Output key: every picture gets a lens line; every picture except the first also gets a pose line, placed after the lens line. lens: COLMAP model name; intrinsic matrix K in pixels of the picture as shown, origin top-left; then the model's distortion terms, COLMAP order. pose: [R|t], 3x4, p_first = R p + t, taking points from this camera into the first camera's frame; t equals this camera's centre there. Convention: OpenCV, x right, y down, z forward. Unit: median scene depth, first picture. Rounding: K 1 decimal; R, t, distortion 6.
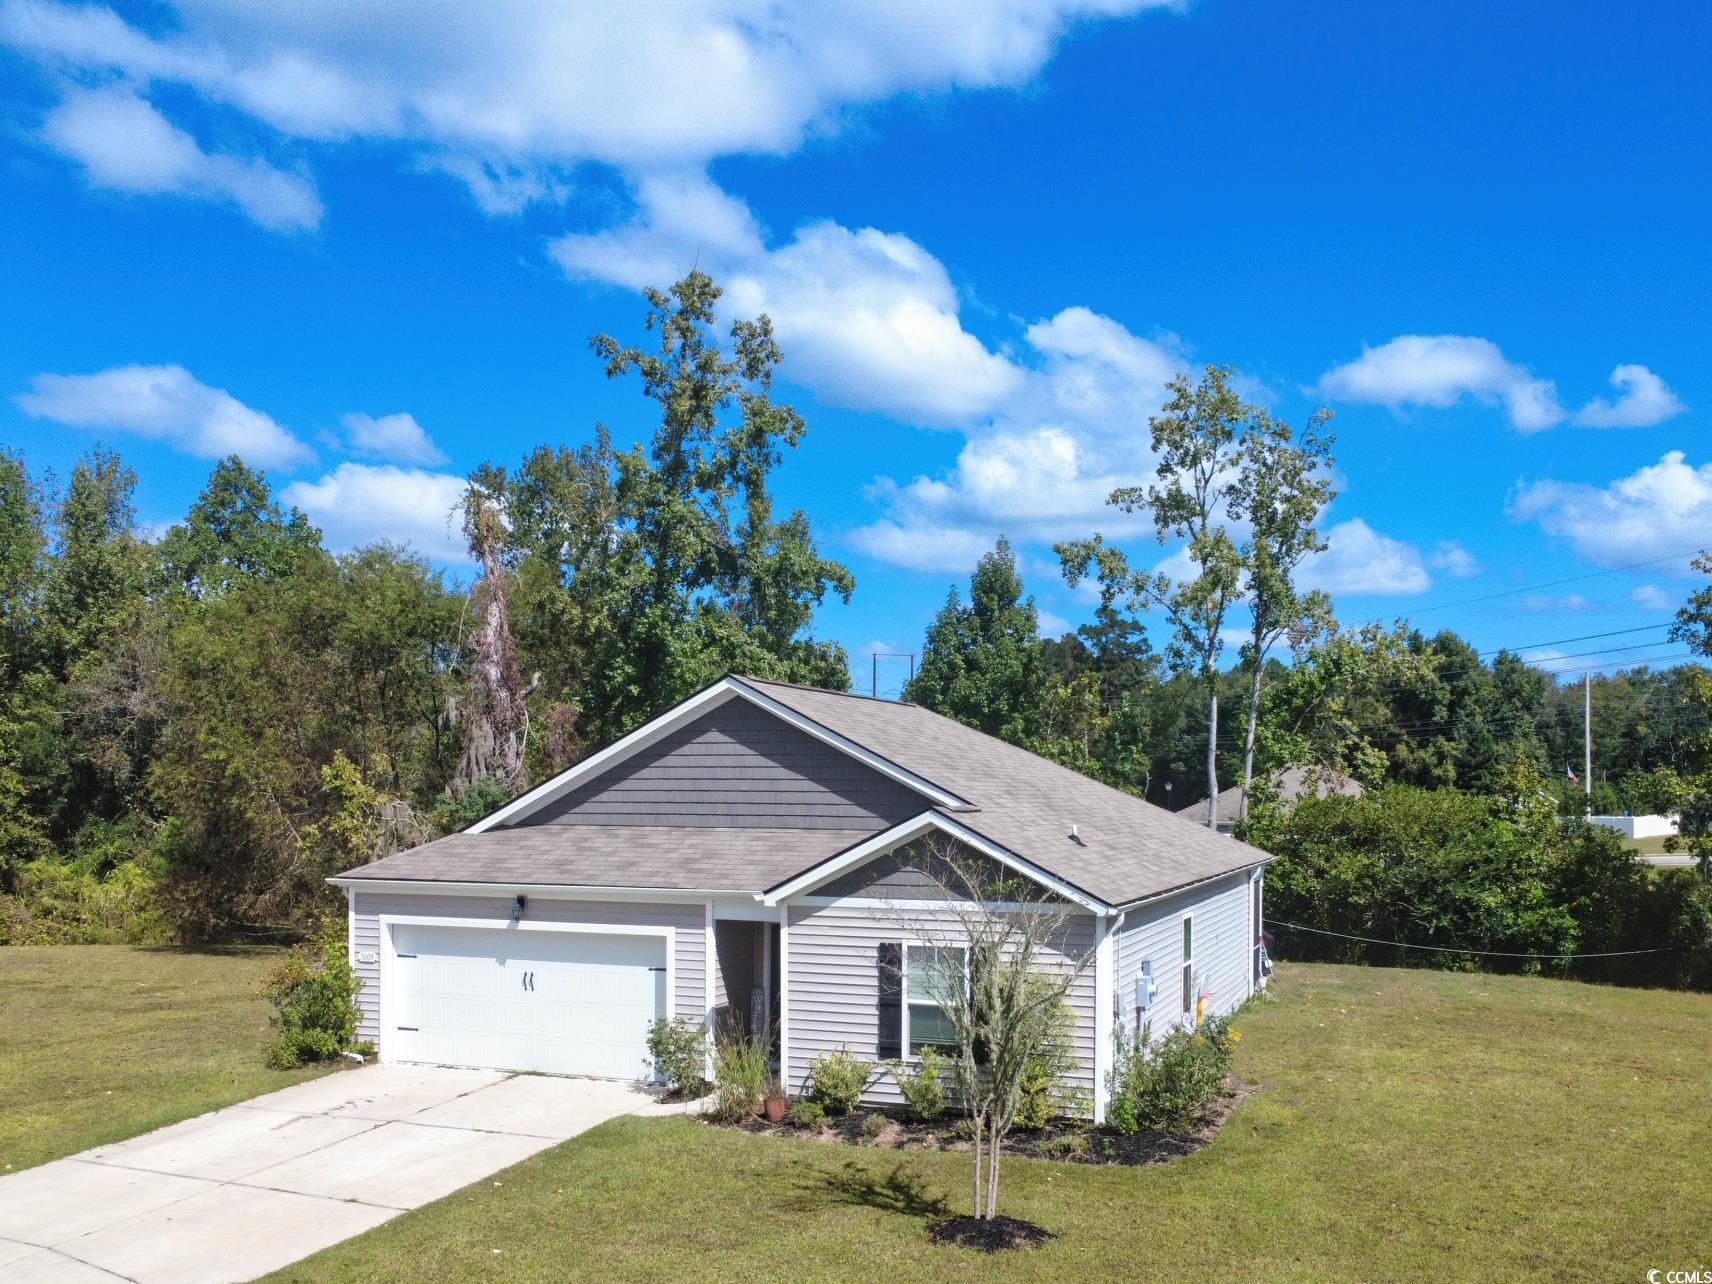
lens RADIAL K [[1581.1, 0, 844.2], [0, 1581.1, 773.7], [0, 0, 1]] dist [0.001275, 0.000000]
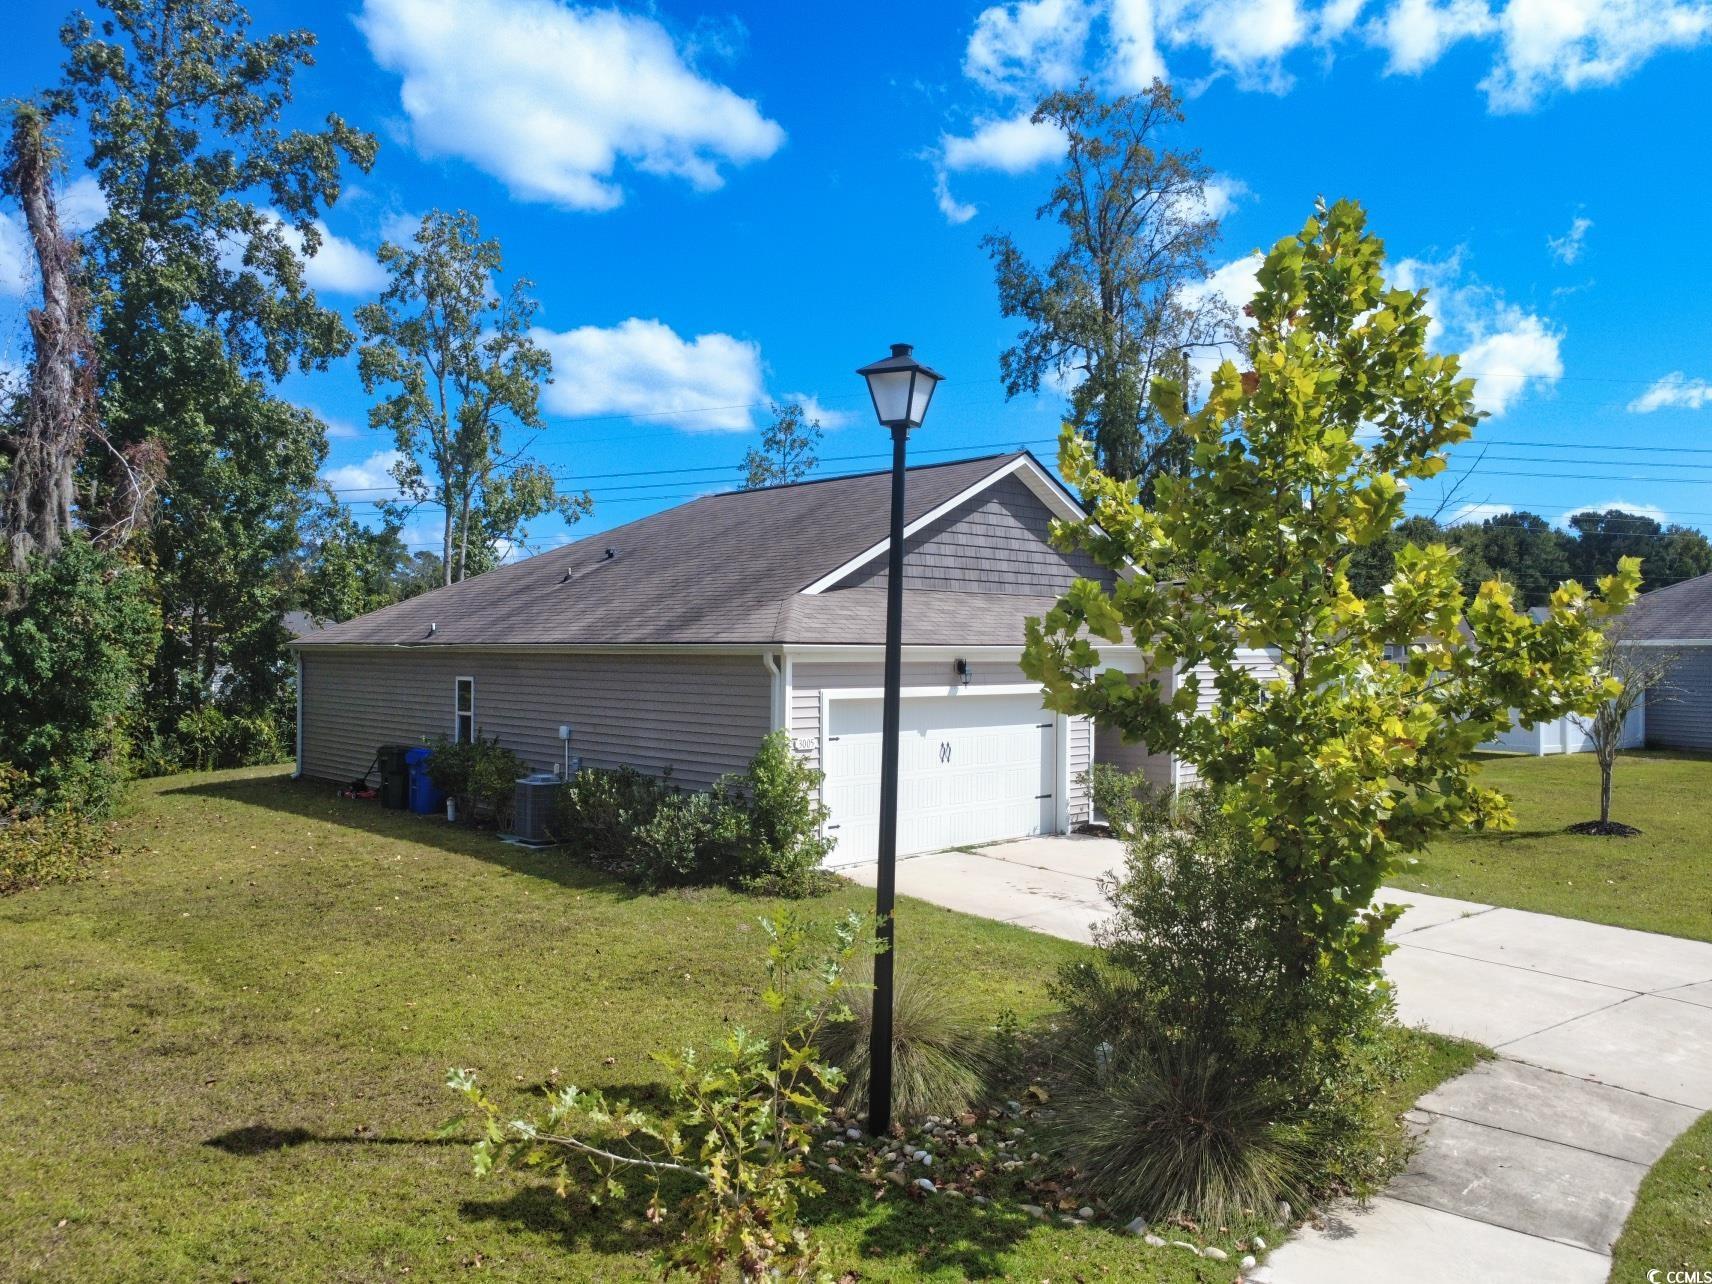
lens RADIAL K [[1299.2, 0, 856.8], [0, 1299.2, 647.6], [0, 0, 1]] dist [-0.002249, 0.008948]
pose [[0.405327, -0.001600, 0.914170, -0.918393], [-0.012806, 0.999890, 0.007429, 0.065084], [-0.914082, -0.014718, 0.405262, 0.740375]]
